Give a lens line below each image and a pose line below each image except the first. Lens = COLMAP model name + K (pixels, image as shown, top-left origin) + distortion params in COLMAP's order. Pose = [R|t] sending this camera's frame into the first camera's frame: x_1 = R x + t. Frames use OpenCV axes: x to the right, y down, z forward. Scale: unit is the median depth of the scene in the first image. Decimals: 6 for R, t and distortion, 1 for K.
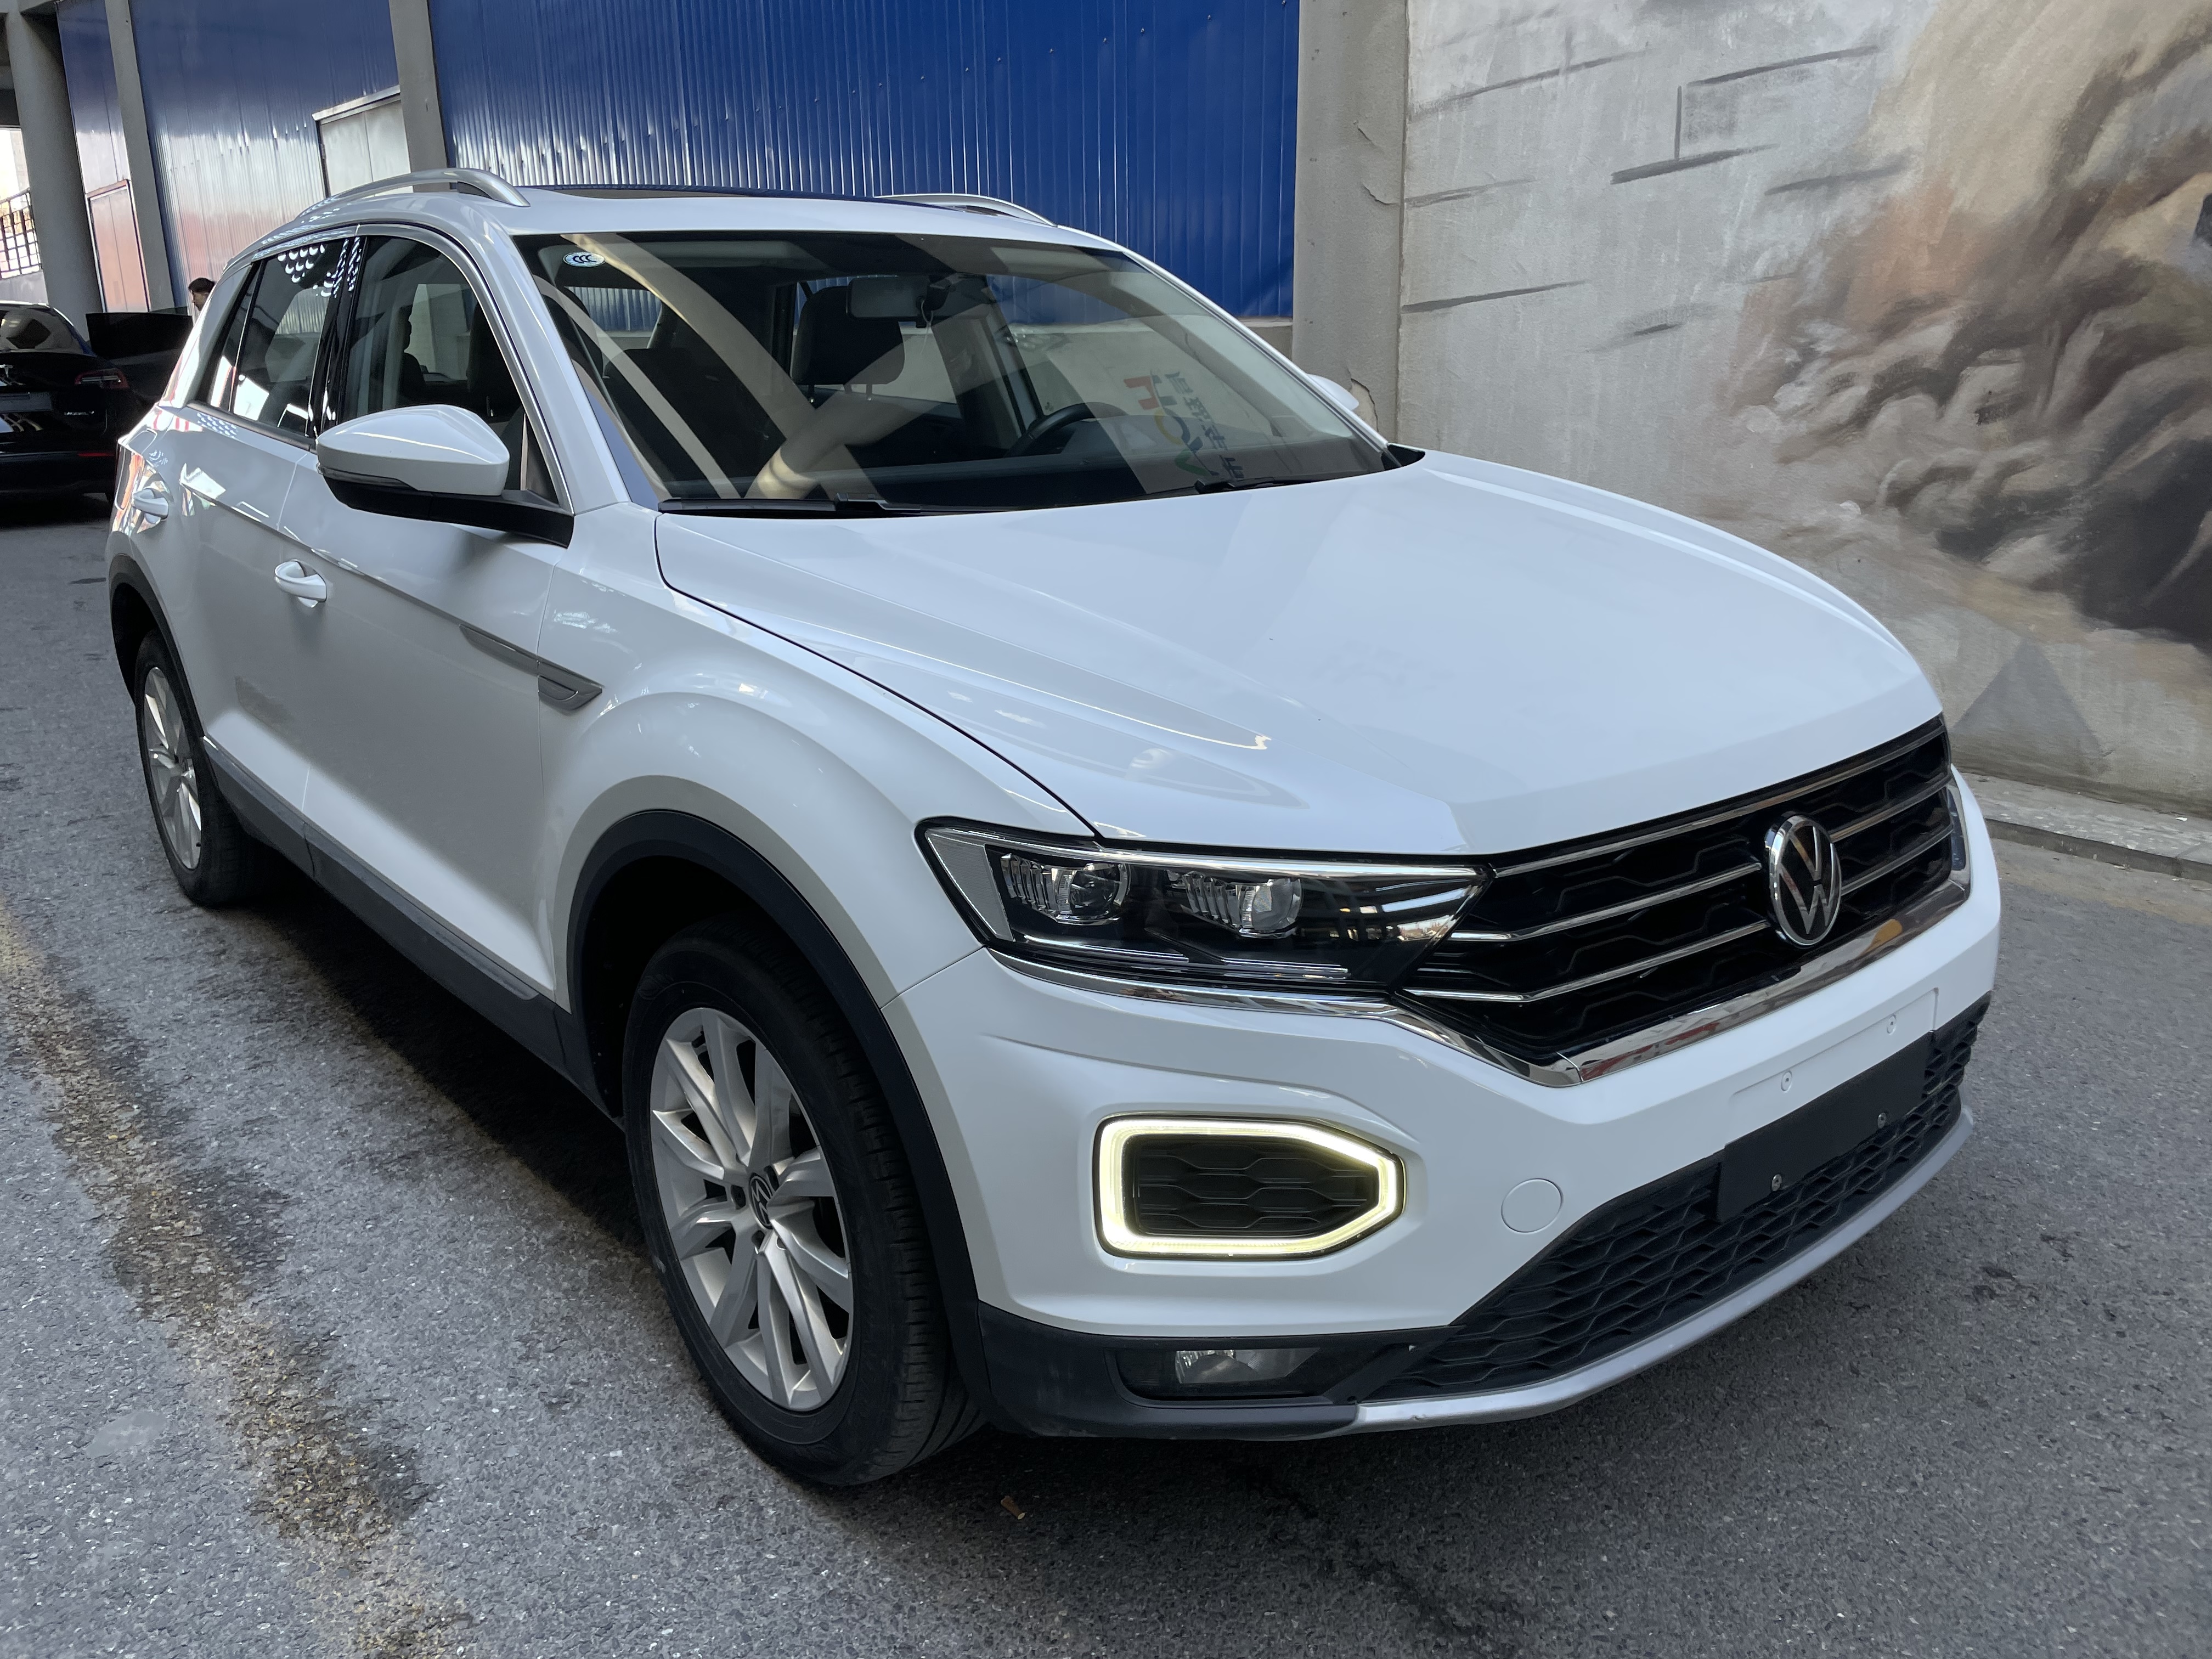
lens RADIAL K [[1665.2, 0, 1089.8], [0, 1665.2, 832.1], [0, 0, 1]] dist [0.060232, -0.085064]
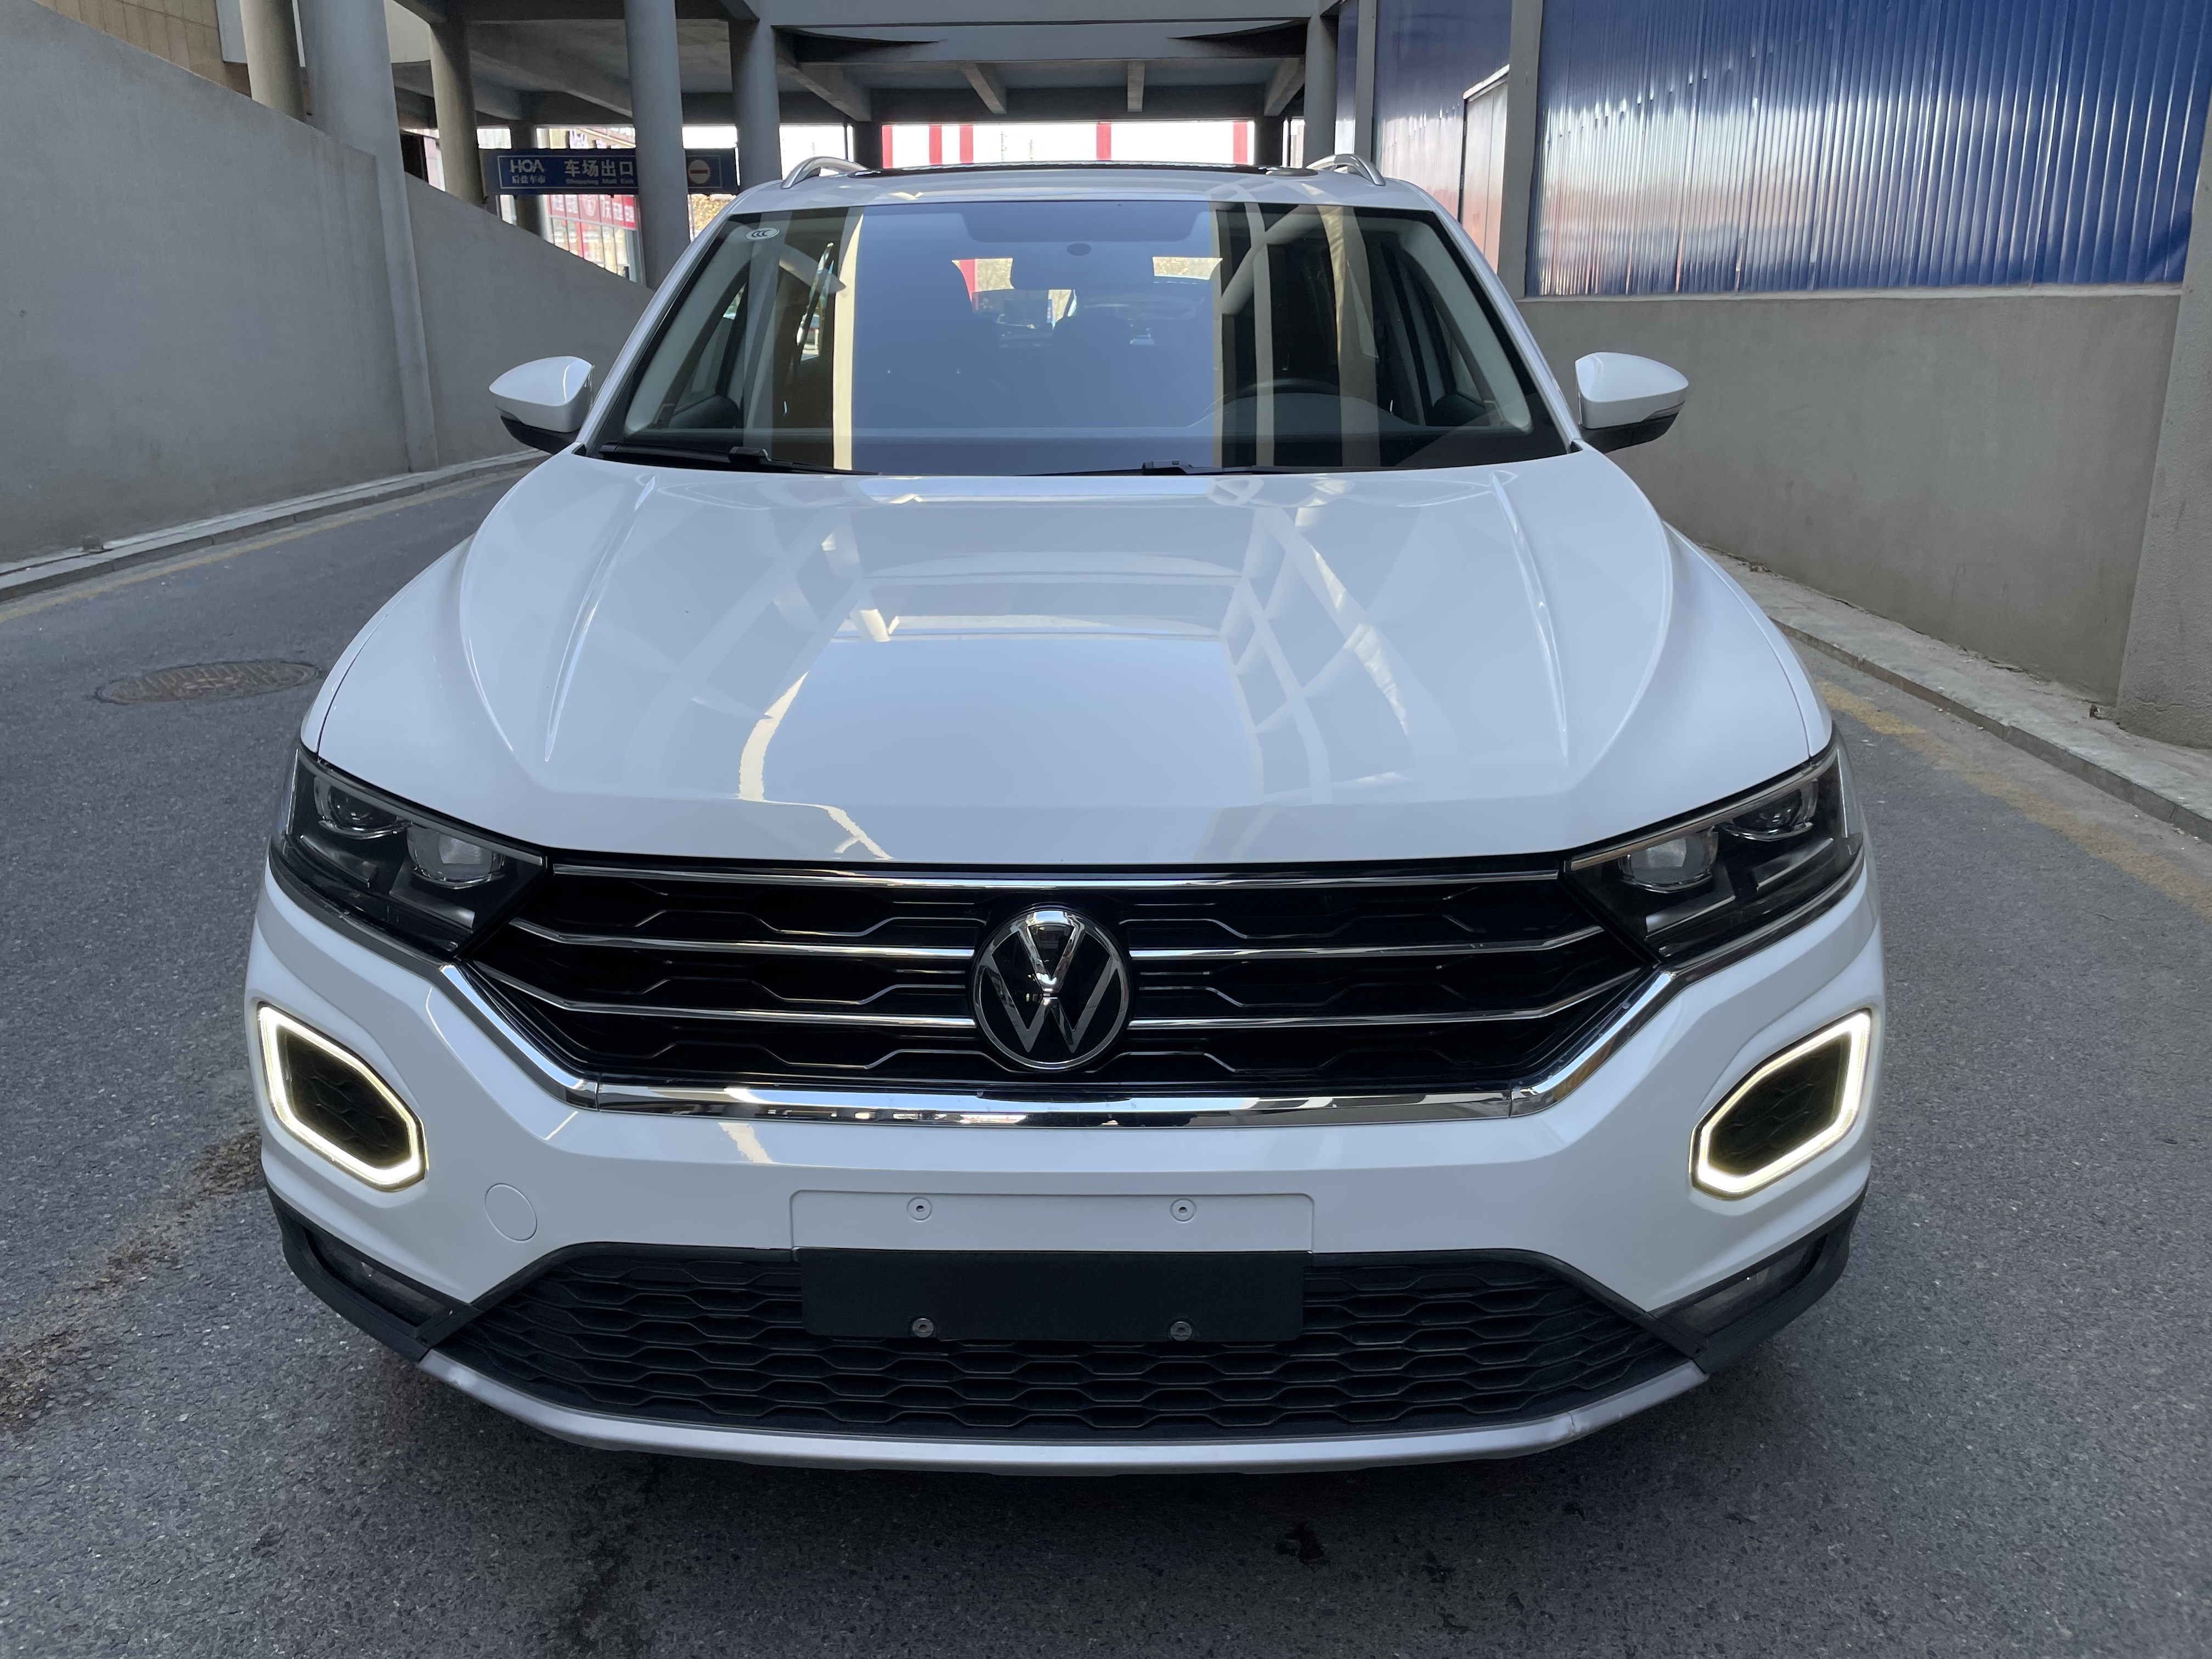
lens RADIAL K [[1665.2, 0, 1105.7], [0, 1665.2, 813.0], [0, 0, 1]] dist [0.060232, -0.085064]
pose [[0.767373, 0.197632, -0.609983, 0.132645], [-0.192468, 0.978442, 0.074882, -0.017338], [0.611632, 0.059940, 0.788868, 0.053905]]
